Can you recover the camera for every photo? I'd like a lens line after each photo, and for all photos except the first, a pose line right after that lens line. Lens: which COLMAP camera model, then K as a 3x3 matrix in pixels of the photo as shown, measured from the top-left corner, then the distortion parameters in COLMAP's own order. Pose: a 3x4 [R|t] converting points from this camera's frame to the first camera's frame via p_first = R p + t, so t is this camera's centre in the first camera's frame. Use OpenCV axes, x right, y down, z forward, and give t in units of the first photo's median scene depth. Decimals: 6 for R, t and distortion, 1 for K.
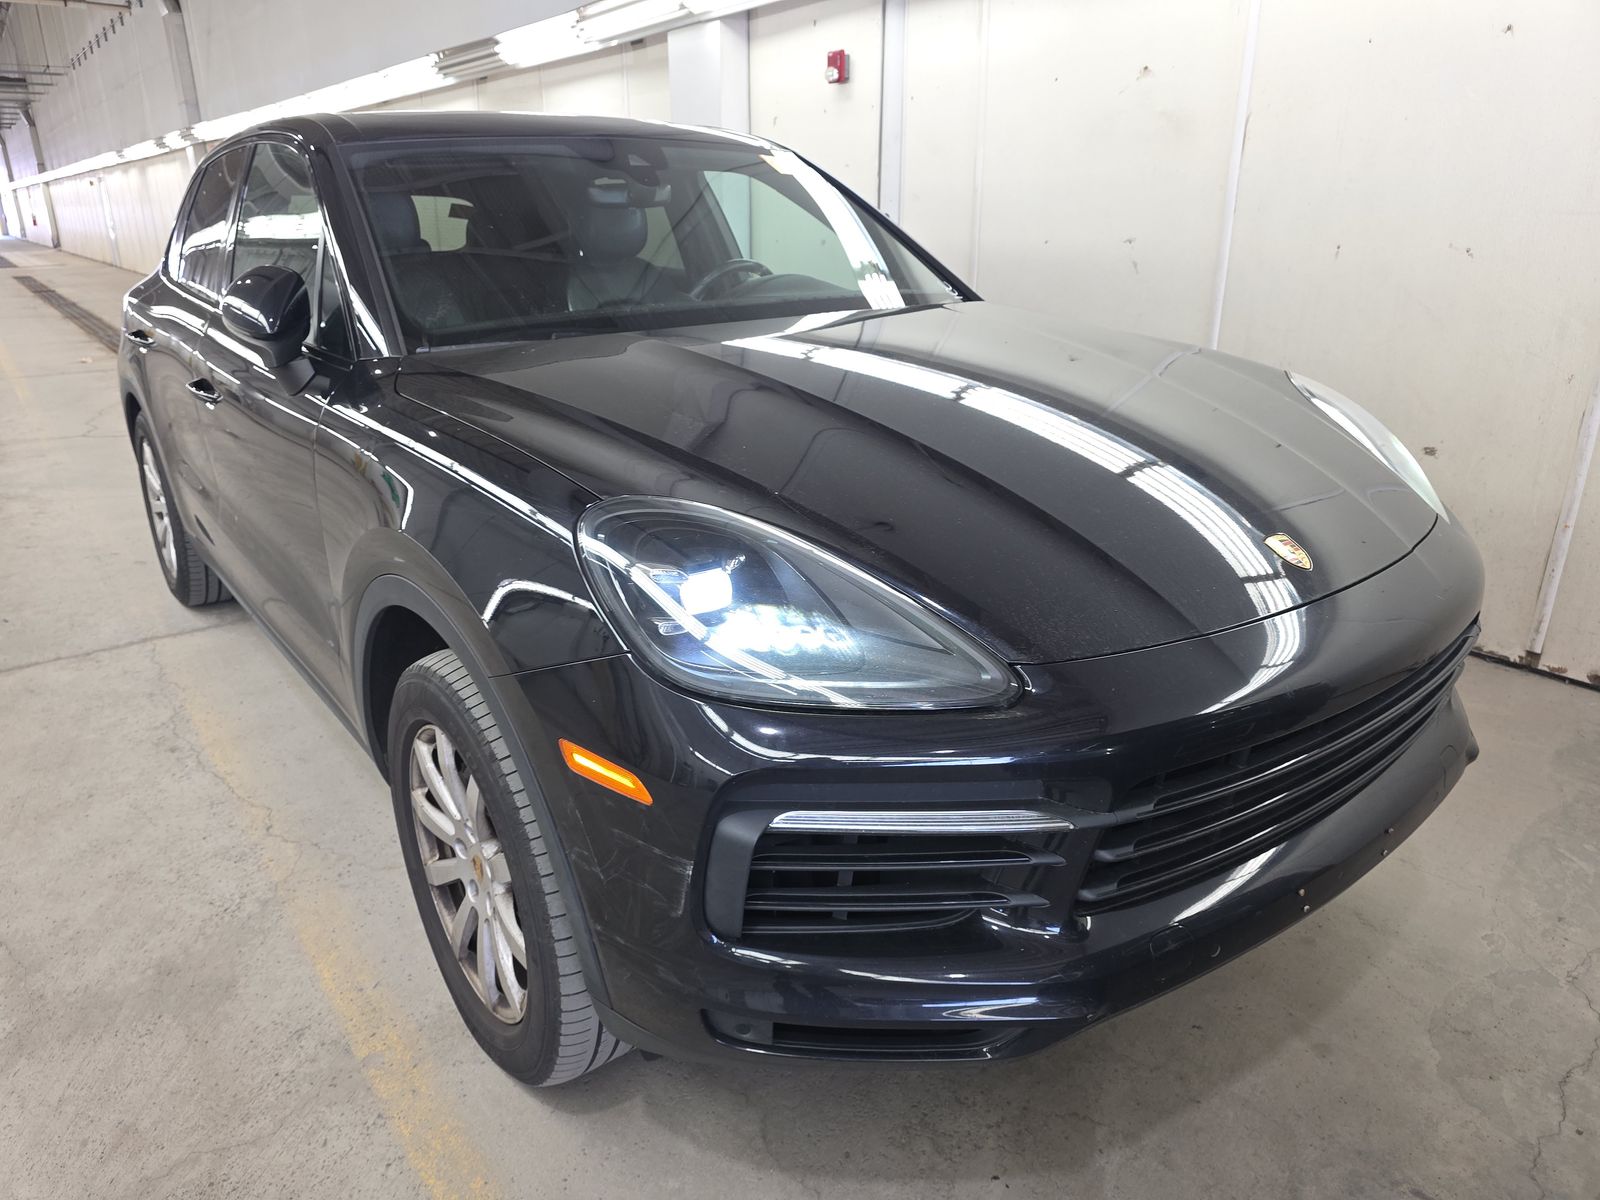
lens RADIAL K [[1095.9, 0, 800.0], [0, 1095.9, 600.0], [0, 0, 1]] dist [0.005794, 0.001475]
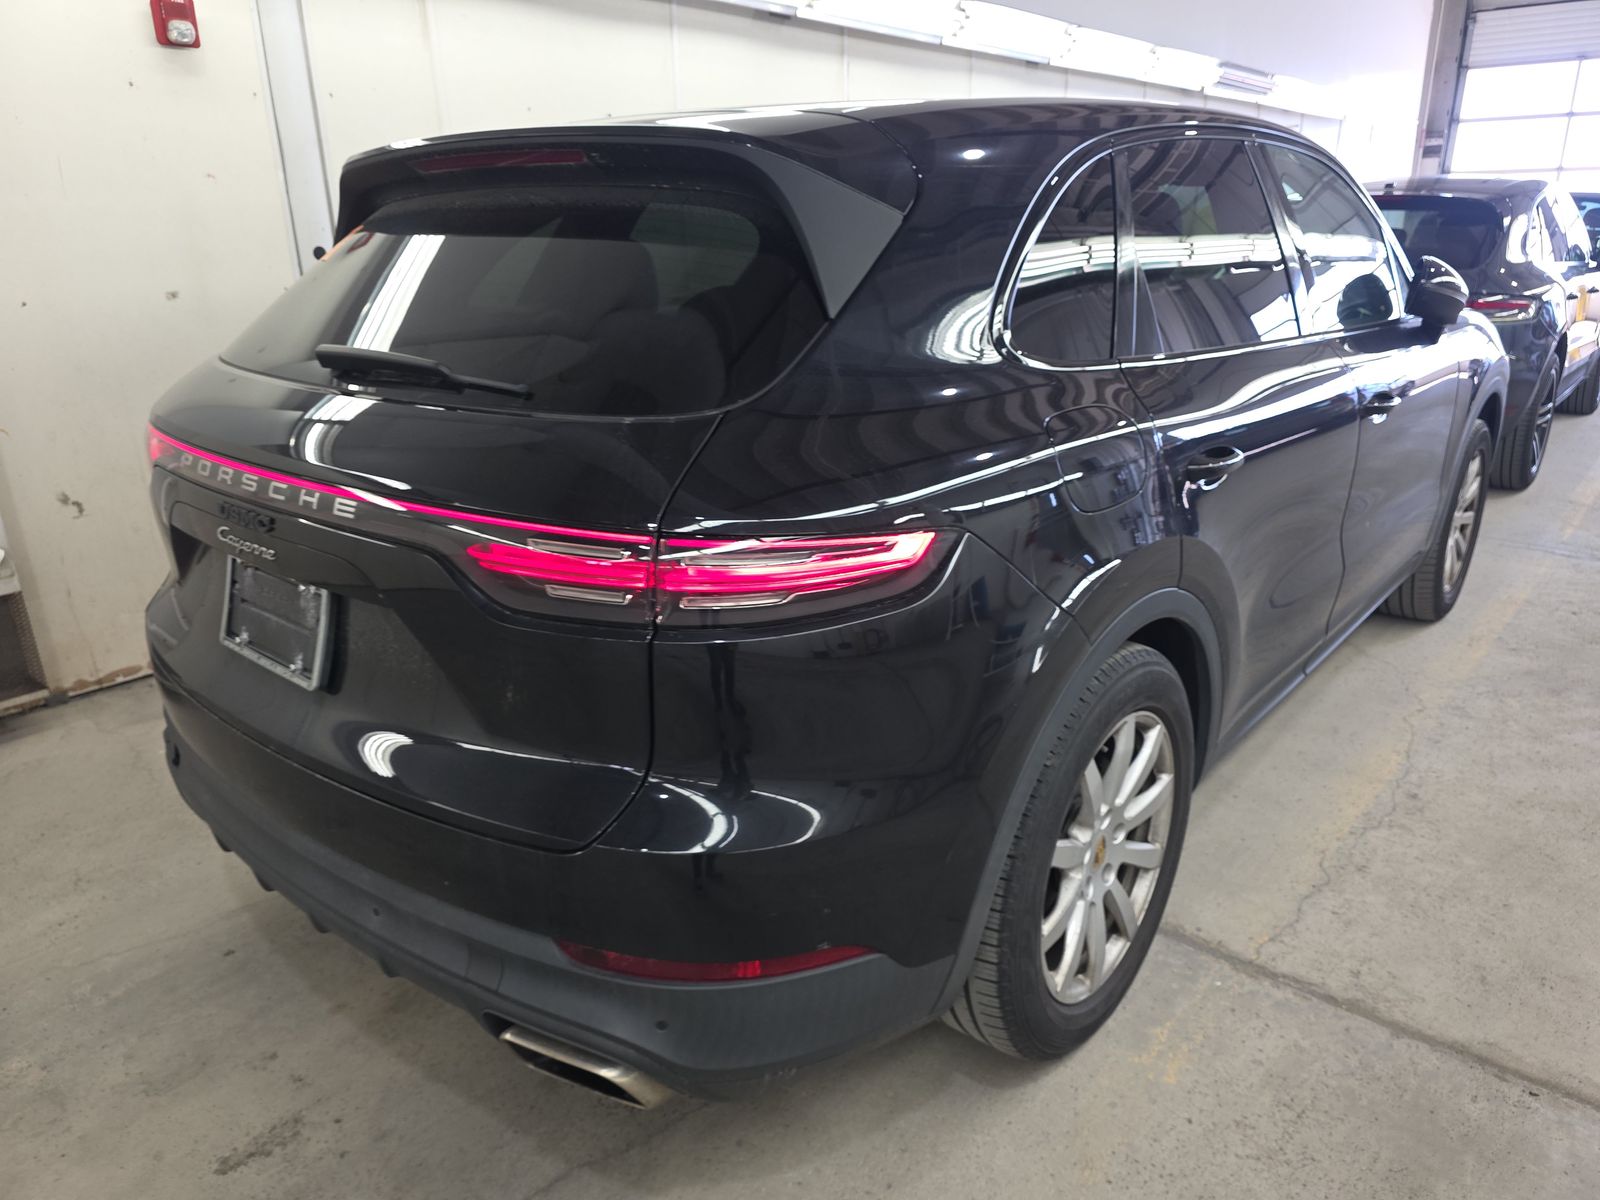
lens RADIAL K [[1095.9, 0, 800.0], [0, 1095.9, 600.0], [0, 0, 1]] dist [0.005794, 0.001475]
pose [[-0.215685, -0.304345, 0.927822, -1.257298], [0.348252, 0.863727, 0.364276, -0.518360], [-0.912250, 0.401684, -0.080304, 1.468253]]
